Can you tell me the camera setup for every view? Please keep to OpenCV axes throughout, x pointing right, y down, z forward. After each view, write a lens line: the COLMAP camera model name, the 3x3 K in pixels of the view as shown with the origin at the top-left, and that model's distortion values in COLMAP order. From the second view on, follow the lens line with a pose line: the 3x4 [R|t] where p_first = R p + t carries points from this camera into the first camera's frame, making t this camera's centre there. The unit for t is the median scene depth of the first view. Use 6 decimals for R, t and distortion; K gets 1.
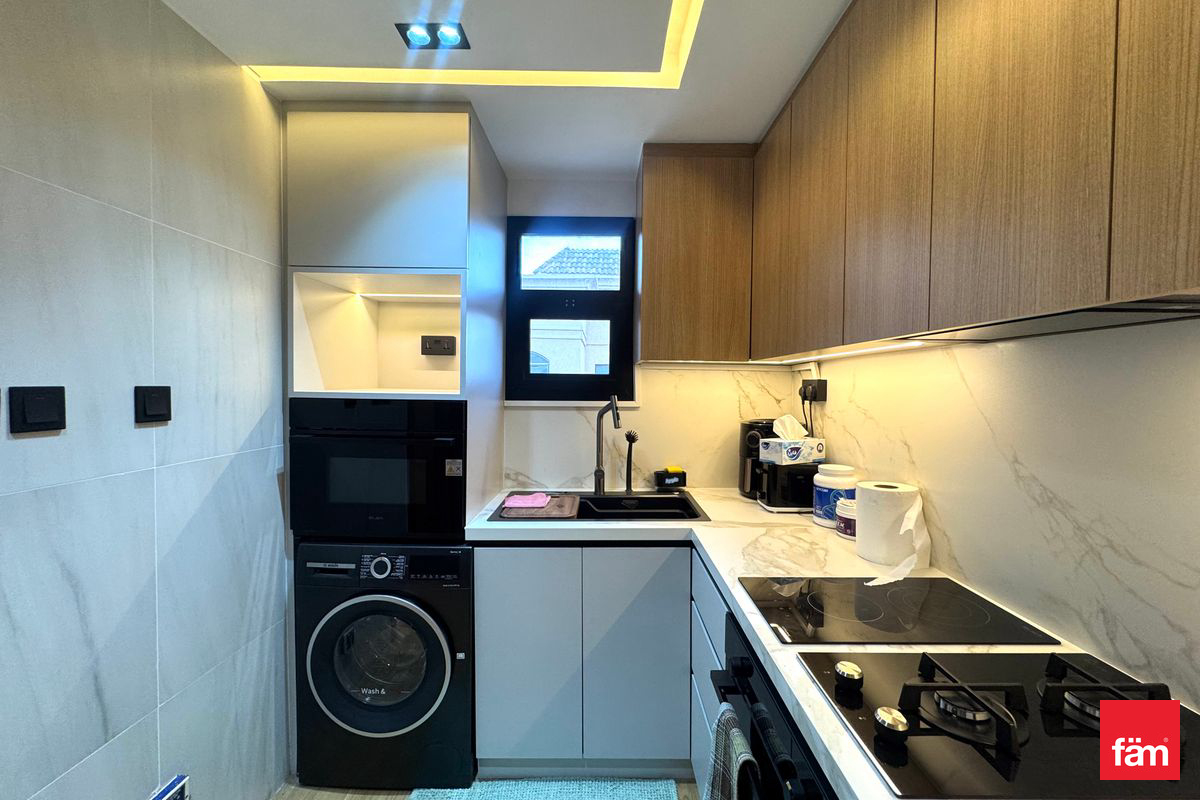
lens RADIAL K [[478.6, 0, 601.4], [0, 478.6, 397.9], [0, 0, 1]] dist [-0.006194, 0.001359]
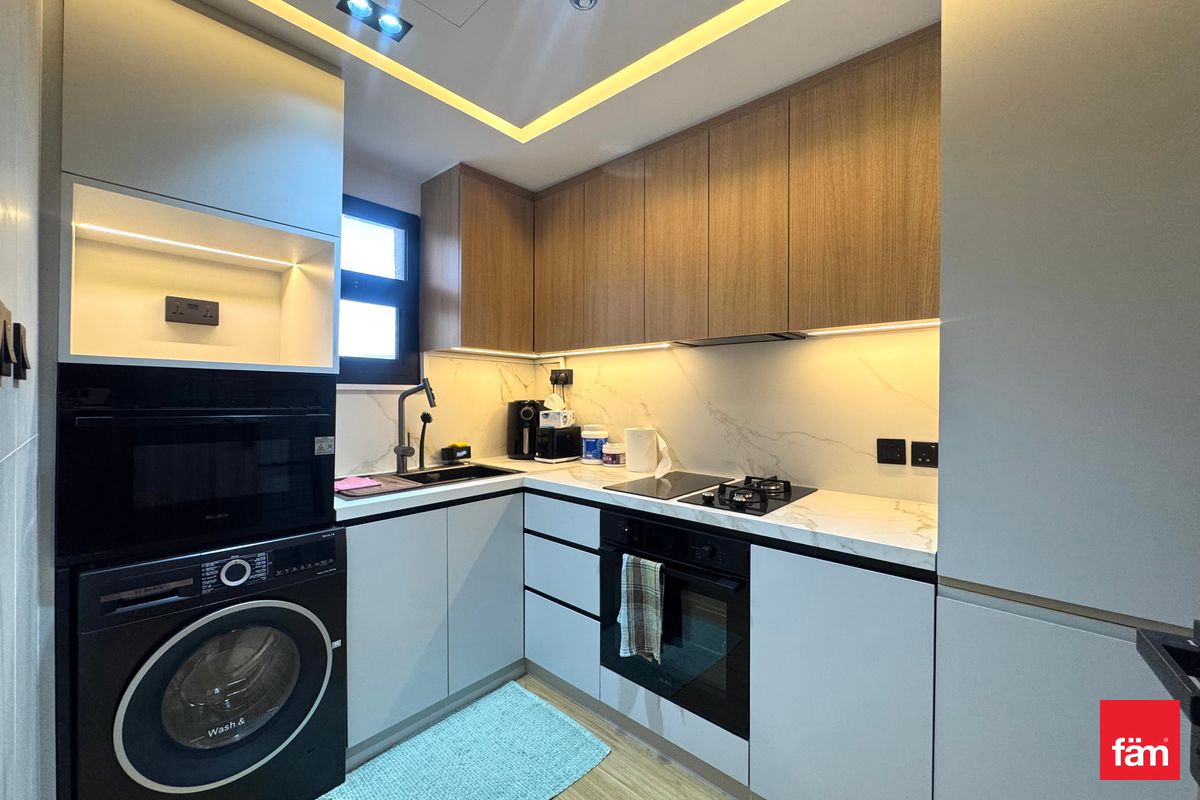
lens RADIAL K [[478.6, 0, 605.0], [0, 478.6, 396.0], [0, 0, 1]] dist [-0.006194, 0.001359]
pose [[0.662242, -0.006707, 0.749260, -0.631700], [0.020286, 0.999754, -0.008981, 0.066362], [-0.749016, 0.021147, 0.662215, -0.034873]]
